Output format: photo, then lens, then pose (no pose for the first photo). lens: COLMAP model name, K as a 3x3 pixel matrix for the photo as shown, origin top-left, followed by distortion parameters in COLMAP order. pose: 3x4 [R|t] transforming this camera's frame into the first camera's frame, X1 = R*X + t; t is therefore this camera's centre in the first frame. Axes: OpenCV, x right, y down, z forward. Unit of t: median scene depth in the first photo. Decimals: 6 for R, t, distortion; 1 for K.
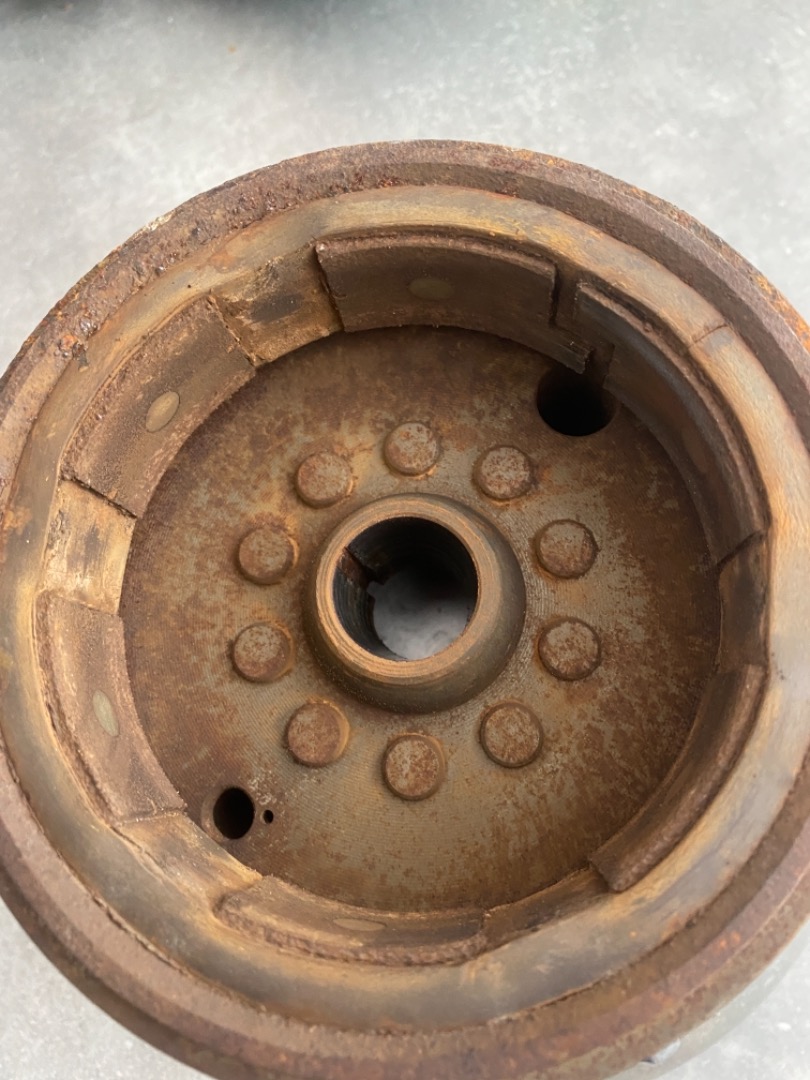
lens RADIAL K [[810.7, 0, 415.6], [0, 810.7, 539.5], [0, 0, 1]] dist [0.035969, -0.002587]
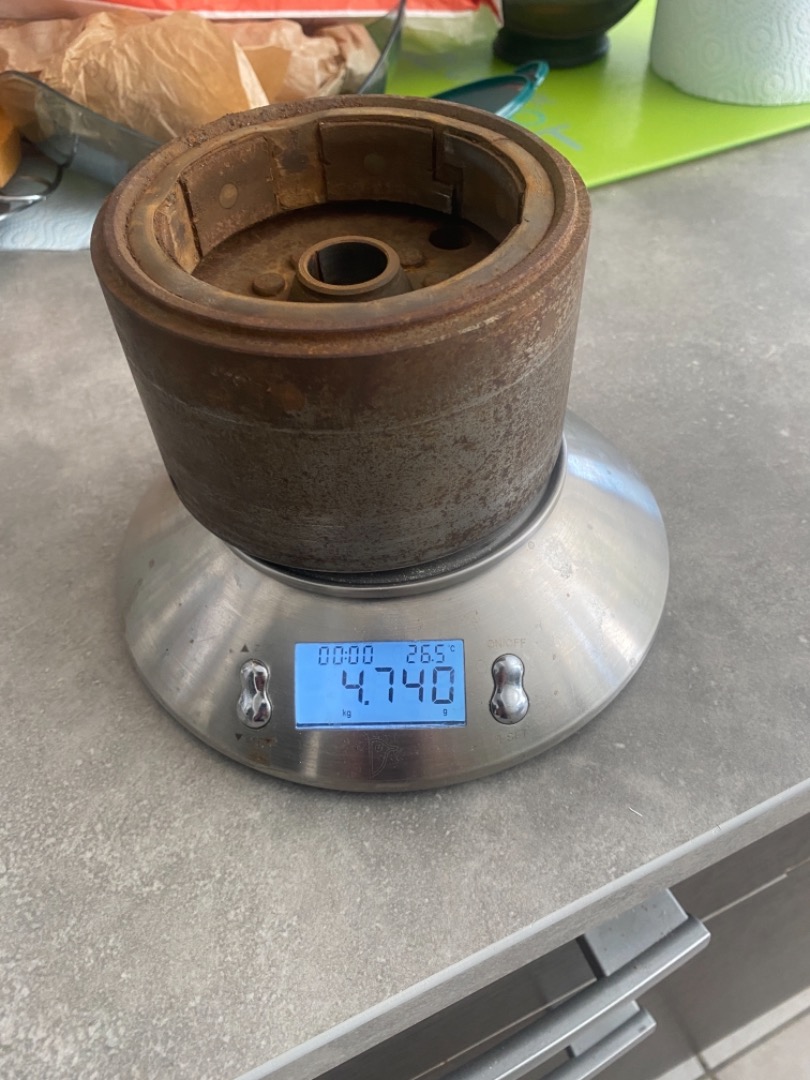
lens RADIAL K [[810.7, 0, 396.8], [0, 810.7, 538.8], [0, 0, 1]] dist [0.035969, -0.002587]
pose [[0.997345, 0.072666, 0.004782, 0.117090], [-0.062353, 0.886021, -0.459434, 1.264926], [-0.037622, 0.457916, 0.888199, -0.307013]]
